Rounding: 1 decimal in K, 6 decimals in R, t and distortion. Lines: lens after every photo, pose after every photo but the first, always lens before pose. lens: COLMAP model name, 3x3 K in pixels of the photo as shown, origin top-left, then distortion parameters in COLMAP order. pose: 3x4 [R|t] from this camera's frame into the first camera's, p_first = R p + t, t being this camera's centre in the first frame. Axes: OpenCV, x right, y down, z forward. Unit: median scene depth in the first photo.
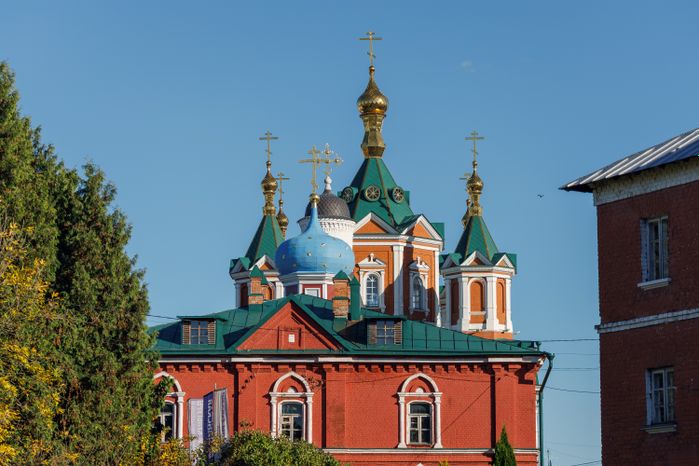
lens RADIAL K [[2040.6, 0, 346.7], [0, 2040.6, 232.5], [0, 0, 1]] dist [-0.145701, 0.000000]
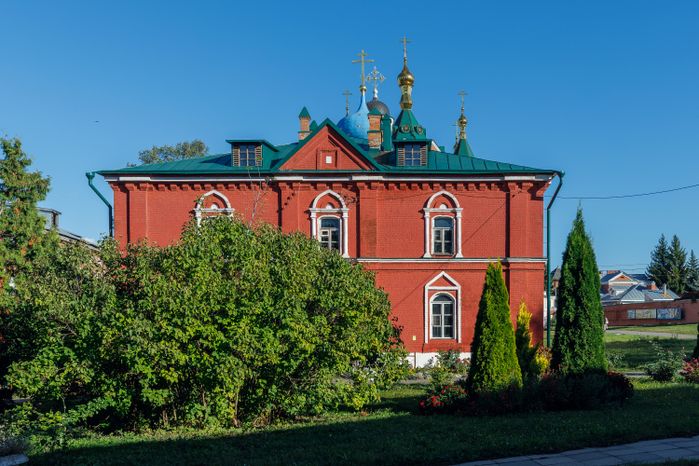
lens RADIAL K [[1362.0, 0, 345.1], [0, 1362.0, 230.4], [0, 0, 1]] dist [-0.751505, 0.000000]
pose [[0.999525, 0.000007, -0.030822, 0.004922], [0.002473, 0.996757, 0.080432, 0.030496], [0.030723, -0.080470, 0.996283, 0.253657]]
